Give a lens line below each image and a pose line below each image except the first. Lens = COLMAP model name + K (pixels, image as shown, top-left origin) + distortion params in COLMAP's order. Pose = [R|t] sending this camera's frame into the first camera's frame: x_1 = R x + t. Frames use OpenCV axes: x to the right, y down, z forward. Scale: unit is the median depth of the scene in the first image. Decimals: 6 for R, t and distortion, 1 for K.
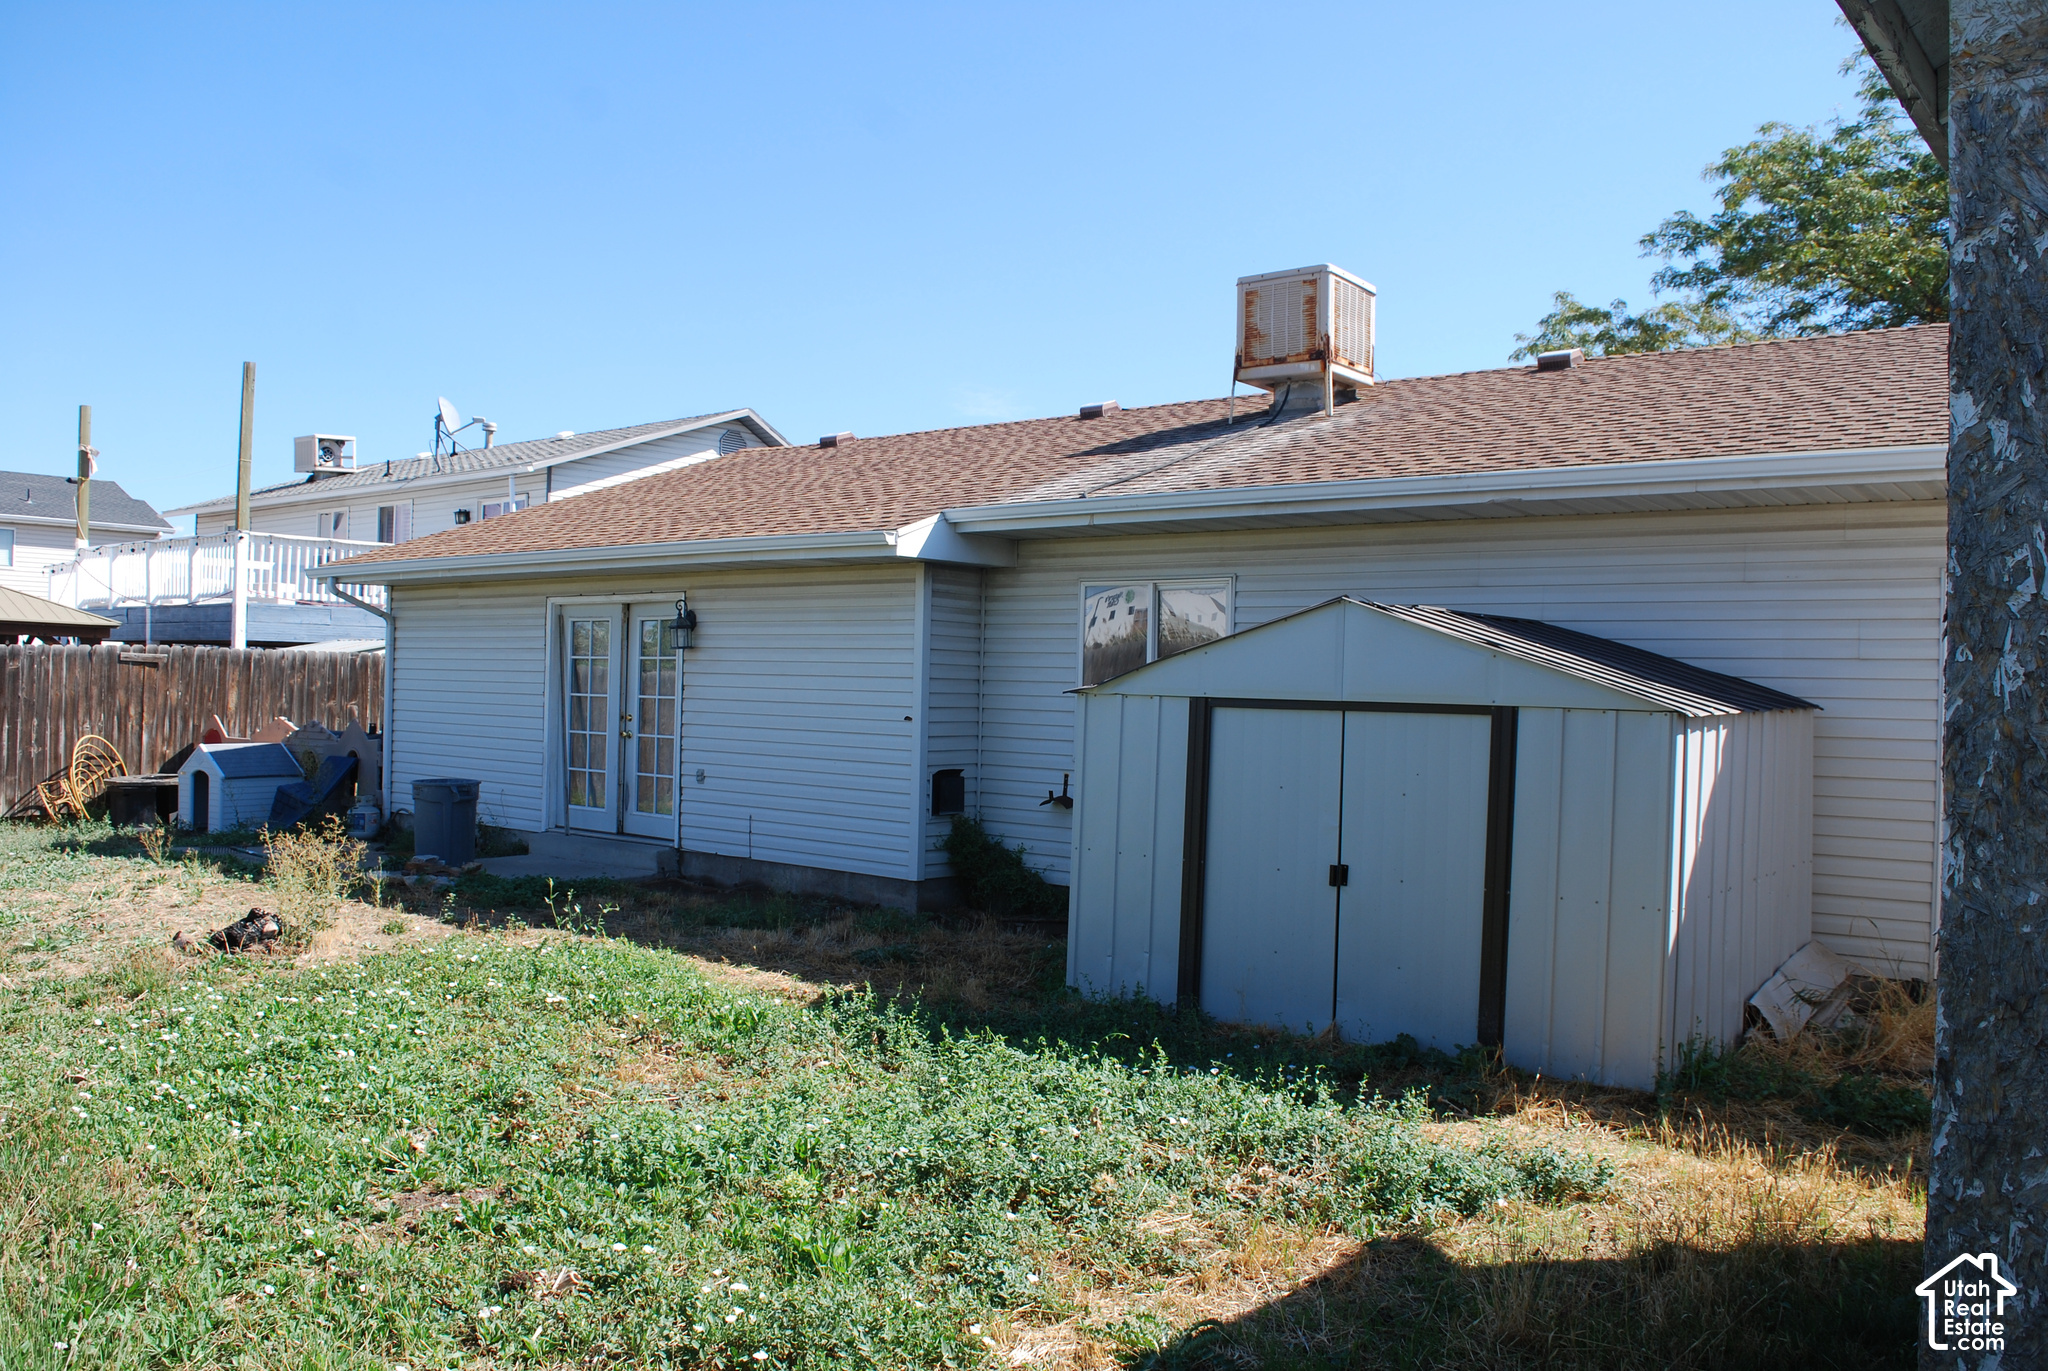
lens RADIAL K [[1606.8, 0, 1023.0], [0, 1606.8, 688.4], [0, 0, 1]] dist [-0.084683, 0.002648]
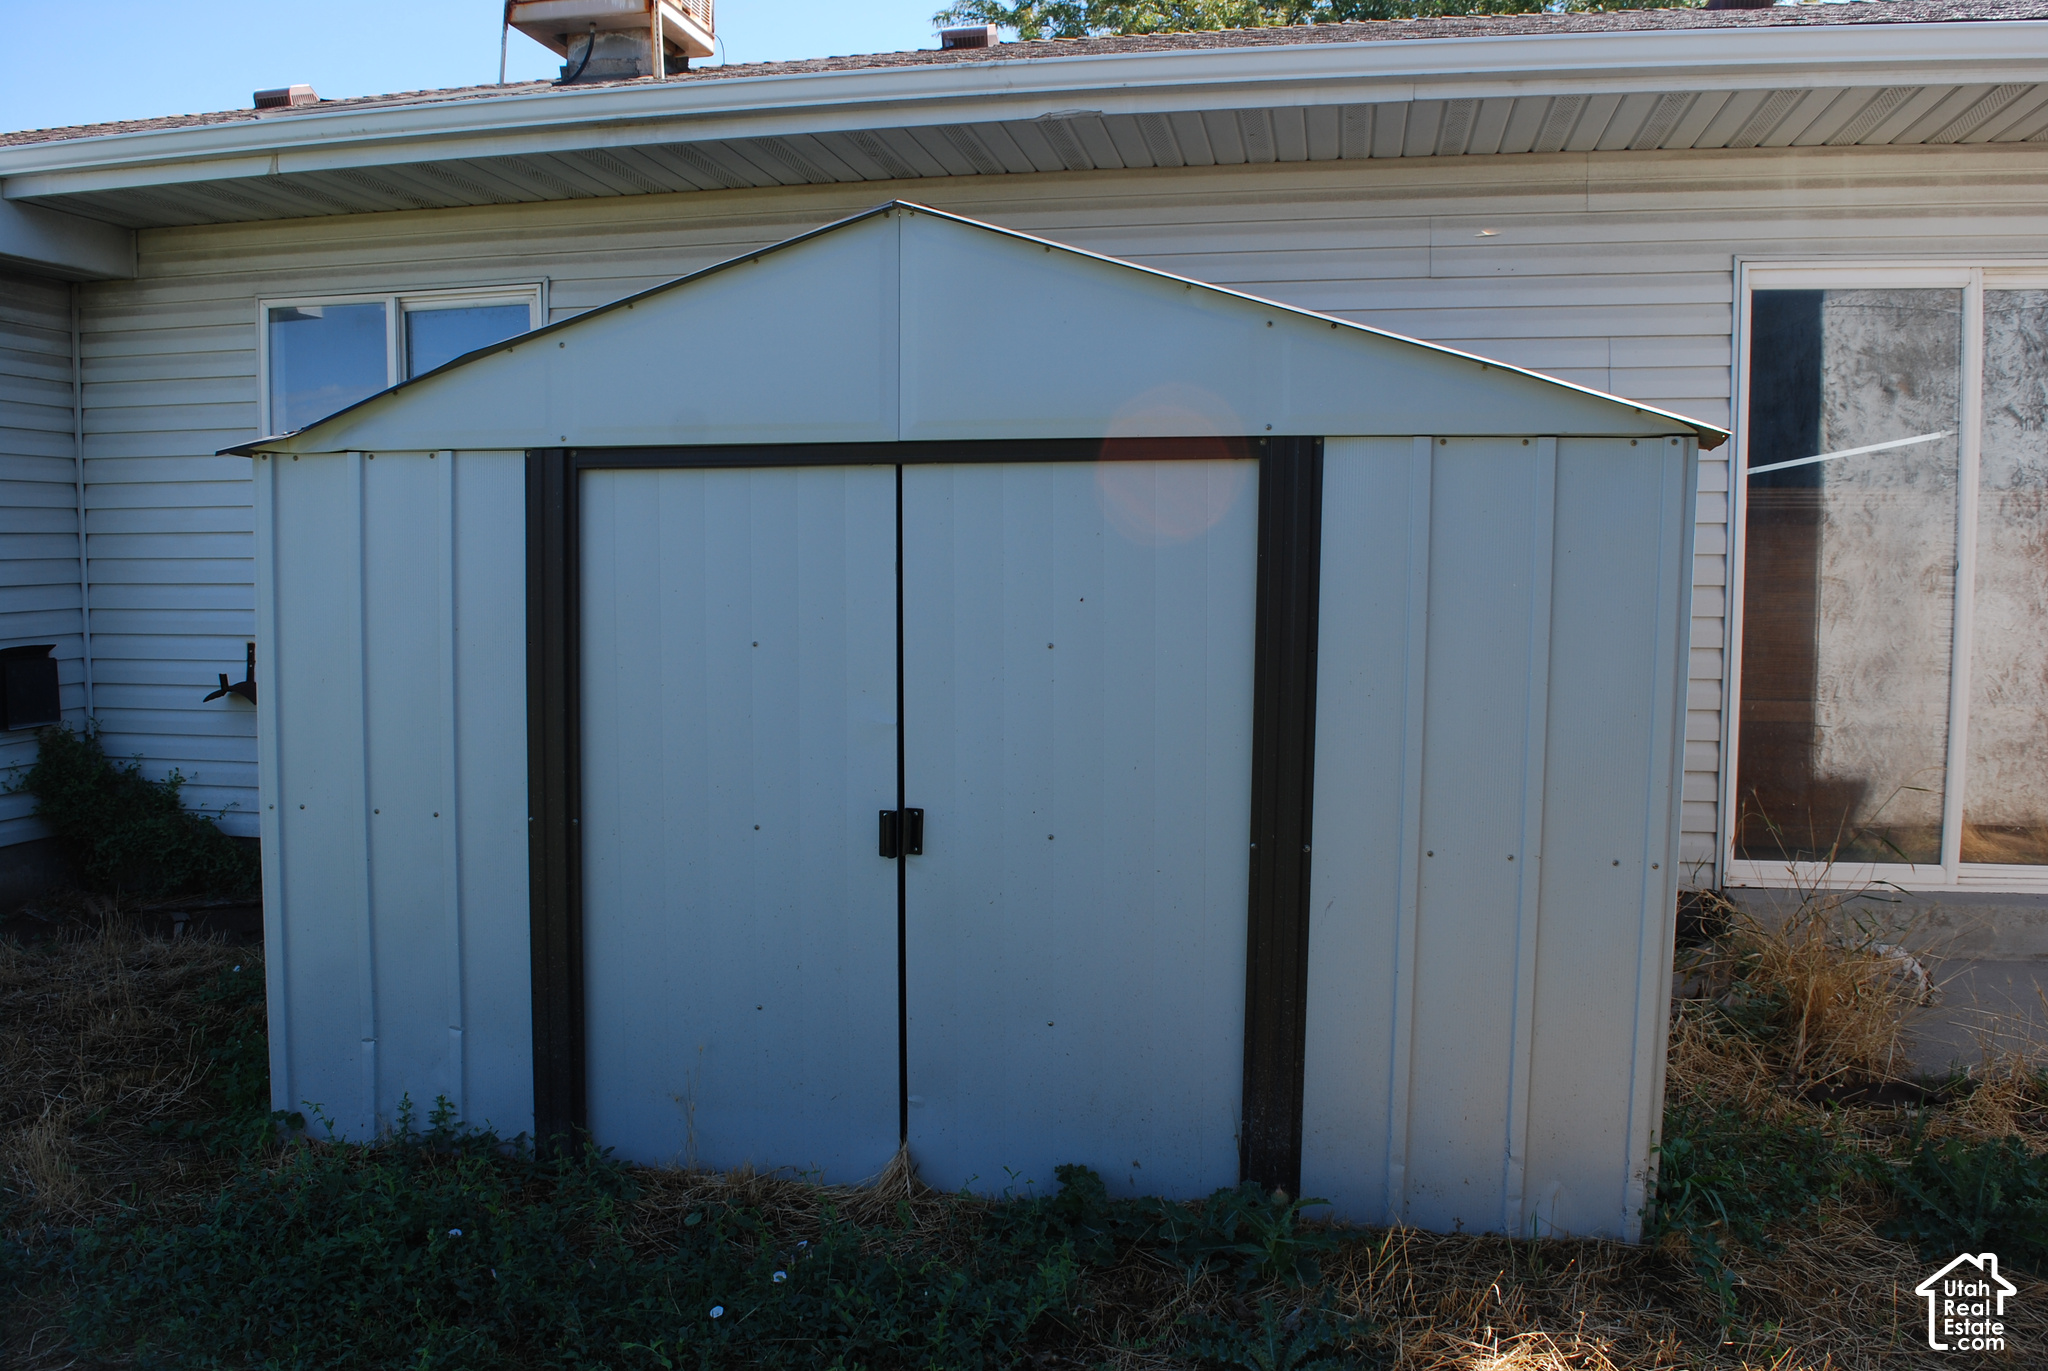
lens RADIAL K [[1606.8, 0, 1025.2], [0, 1606.8, 679.6], [0, 0, 1]] dist [-0.084683, 0.002648]
pose [[0.888446, -0.062238, 0.454741, 0.017605], [0.023107, 0.995572, 0.091114, 0.023272], [-0.458399, -0.070442, 0.885951, 0.405796]]
